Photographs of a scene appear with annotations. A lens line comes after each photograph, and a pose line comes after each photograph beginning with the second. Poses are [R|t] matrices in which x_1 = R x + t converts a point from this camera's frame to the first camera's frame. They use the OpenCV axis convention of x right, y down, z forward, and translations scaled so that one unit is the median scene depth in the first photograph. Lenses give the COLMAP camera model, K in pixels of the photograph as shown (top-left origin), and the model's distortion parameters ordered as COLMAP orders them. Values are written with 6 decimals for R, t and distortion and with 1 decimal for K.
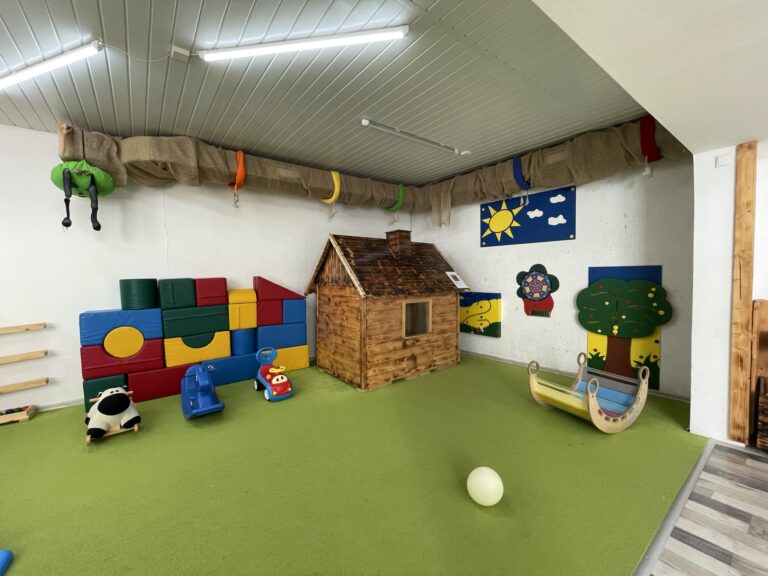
lens RADIAL K [[307.8, 0, 382.7], [0, 307.8, 288.0], [0, 0, 1]] dist [-0.000690, -0.000727]
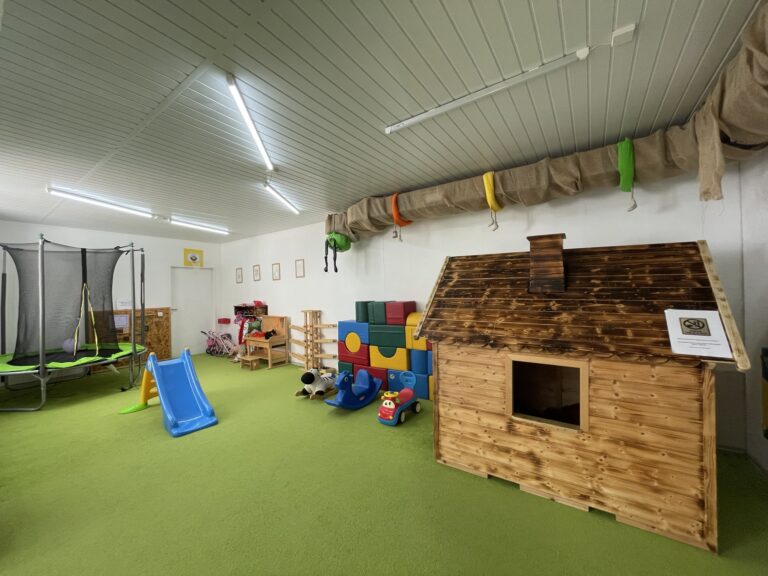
lens RADIAL K [[307.8, 0, 383.7], [0, 307.8, 287.4], [0, 0, 1]] dist [-0.000690, -0.000727]
pose [[0.310827, 0.004610, -0.950455, 0.569346], [-0.029384, 0.999557, -0.004762, -0.081427], [0.950012, 0.029409, 0.310825, 0.569567]]
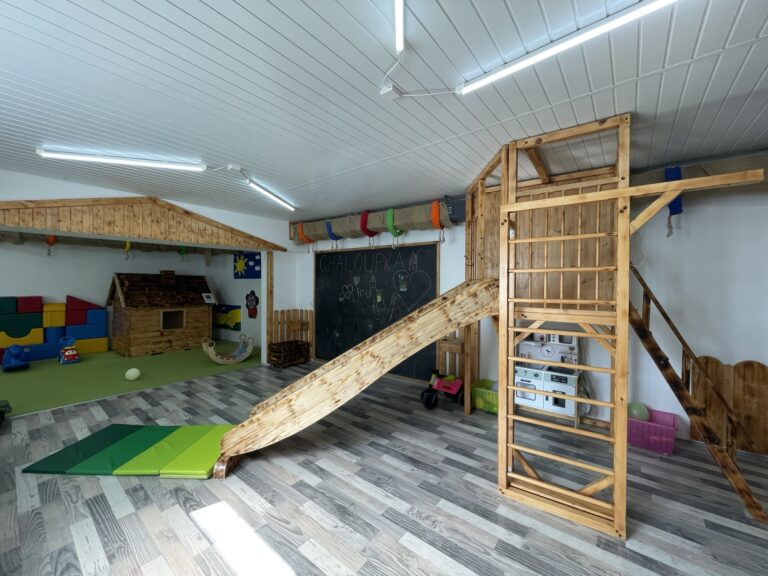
lens RADIAL K [[307.8, 0, 382.7], [0, 307.8, 287.0], [0, 0, 1]] dist [-0.000690, -0.000727]
pose [[0.965471, 0.018405, 0.259859, 0.861841], [-0.008626, 0.999213, -0.038723, -0.035333], [-0.260367, 0.035145, 0.964870, -1.118010]]
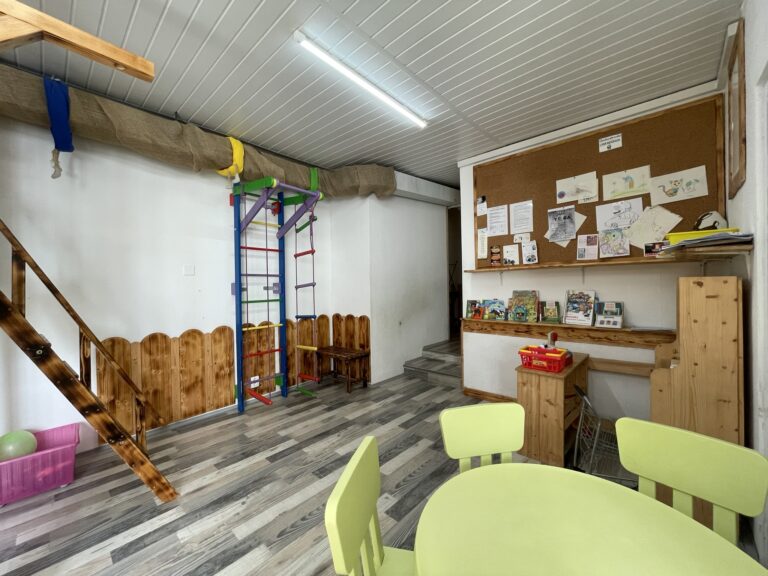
lens RADIAL K [[307.8, 0, 387.0], [0, 307.8, 287.5], [0, 0, 1]] dist [-0.000690, -0.000727]
pose [[-0.211591, 0.011438, 0.977291, 1.072367], [0.067357, 0.997725, 0.002906, 0.026909], [-0.975034, 0.066442, -0.211880, -1.022876]]
